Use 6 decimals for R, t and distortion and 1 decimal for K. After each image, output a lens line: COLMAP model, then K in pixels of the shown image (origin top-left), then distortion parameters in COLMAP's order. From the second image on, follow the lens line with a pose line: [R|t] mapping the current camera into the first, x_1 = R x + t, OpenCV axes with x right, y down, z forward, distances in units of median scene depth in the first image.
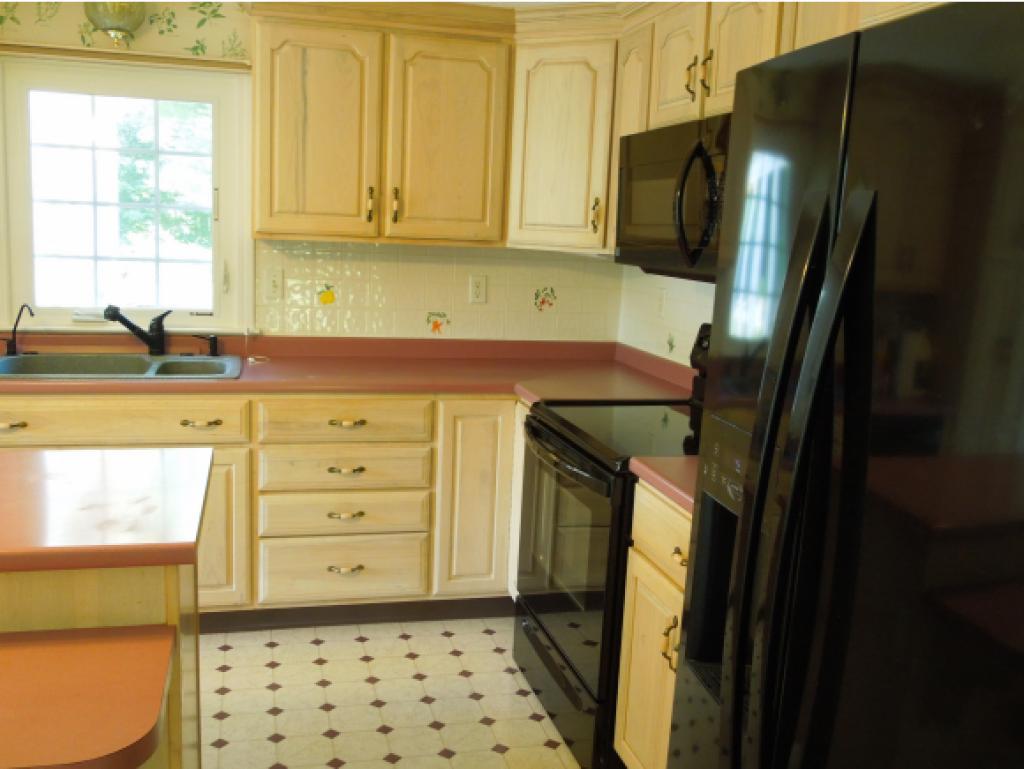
lens RADIAL K [[896.2, 0, 512.0], [0, 896.2, 384.5], [0, 0, 1]] dist [-0.041980, -0.004098]
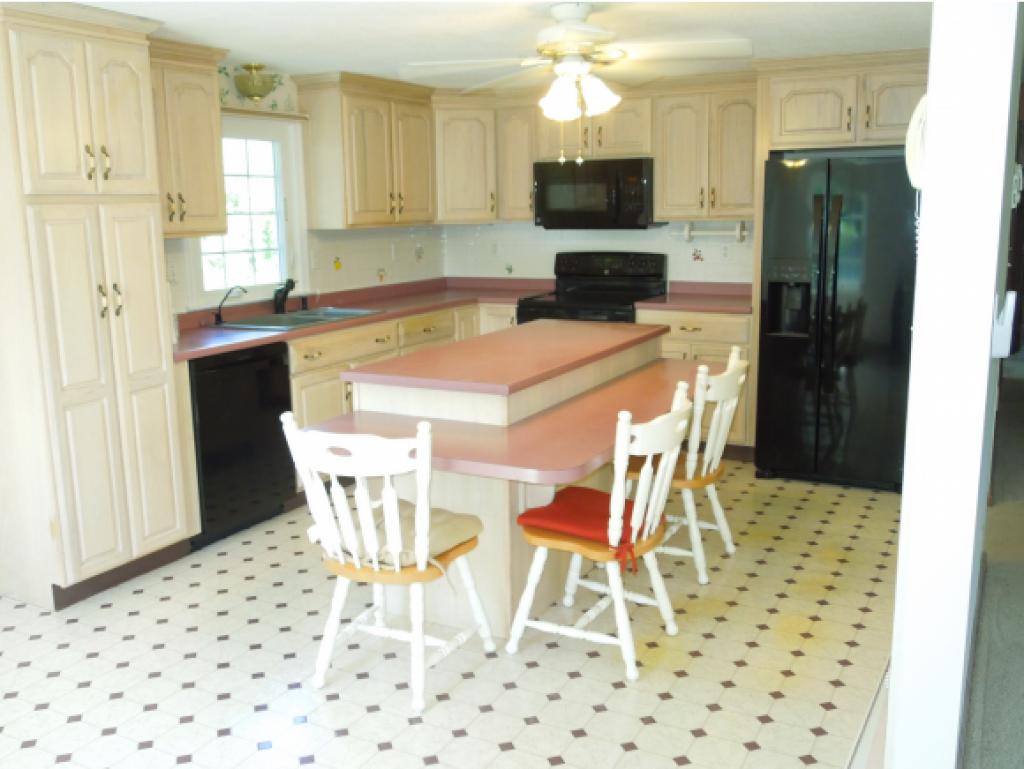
lens RADIAL K [[936.4, 0, 512.0], [0, 936.4, 384.5], [0, 0, 1]] dist [-0.025520, -0.001994]
pose [[0.687650, -0.196042, 0.699074, -1.279130], [0.177617, 0.979023, 0.099833, -0.004921], [-0.703981, 0.055517, 0.708046, -0.372699]]
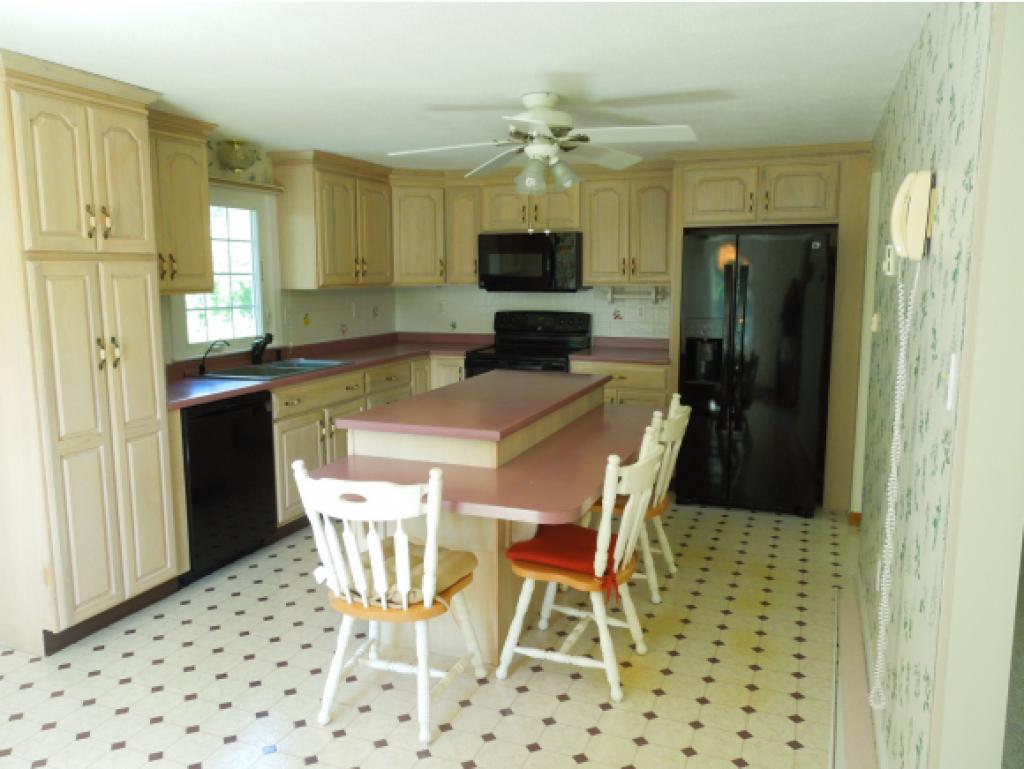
lens RADIAL K [[770.6, 0, 512.0], [0, 770.6, 384.5], [0, 0, 1]] dist [0.006867, -0.003727]
pose [[0.597497, -0.165842, 0.784534, -1.275224], [0.172788, 0.982023, 0.075995, -0.024360], [-0.783034, 0.090151, 0.615411, -0.242500]]
